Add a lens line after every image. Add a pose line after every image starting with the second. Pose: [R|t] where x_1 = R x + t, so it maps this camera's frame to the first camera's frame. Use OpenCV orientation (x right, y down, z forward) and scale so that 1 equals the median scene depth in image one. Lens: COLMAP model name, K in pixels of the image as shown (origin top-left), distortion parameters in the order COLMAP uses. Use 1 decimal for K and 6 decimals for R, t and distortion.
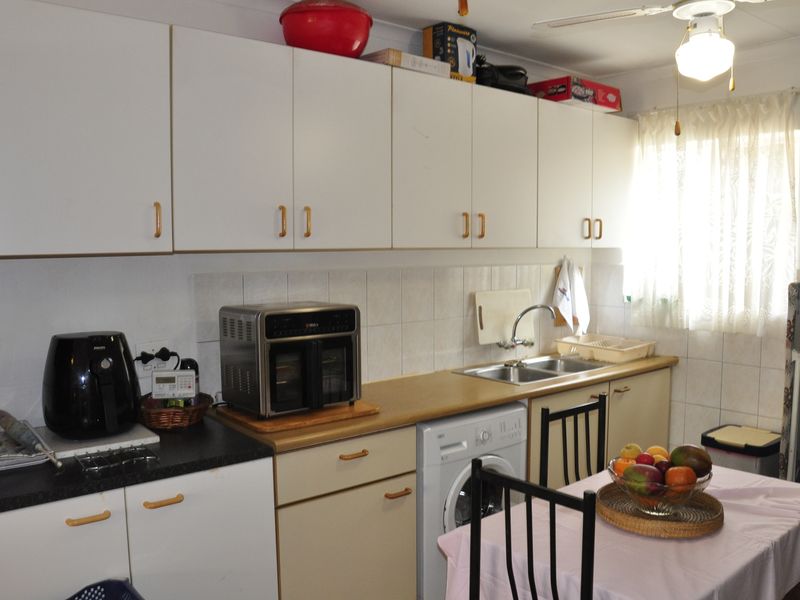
lens RADIAL K [[694.0, 0, 403.2], [0, 694.0, 300.2], [0, 0, 1]] dist [-0.160394, 0.096363]
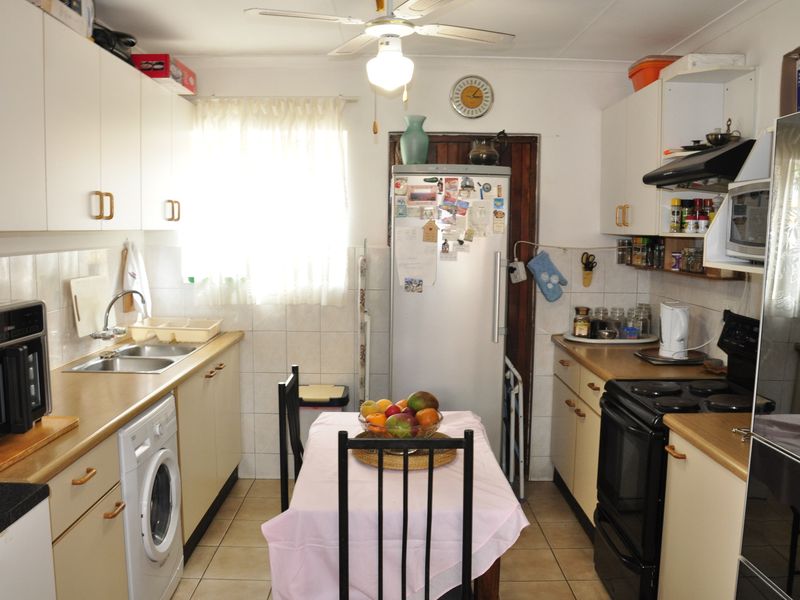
lens RADIAL K [[694.0, 0, 401.5], [0, 694.0, 302.9], [0, 0, 1]] dist [-0.160394, 0.096363]
pose [[0.631227, -0.072021, 0.772247, -0.295187], [0.047711, 0.997399, 0.054020, -0.008447], [-0.774129, 0.002746, 0.633022, 0.121226]]
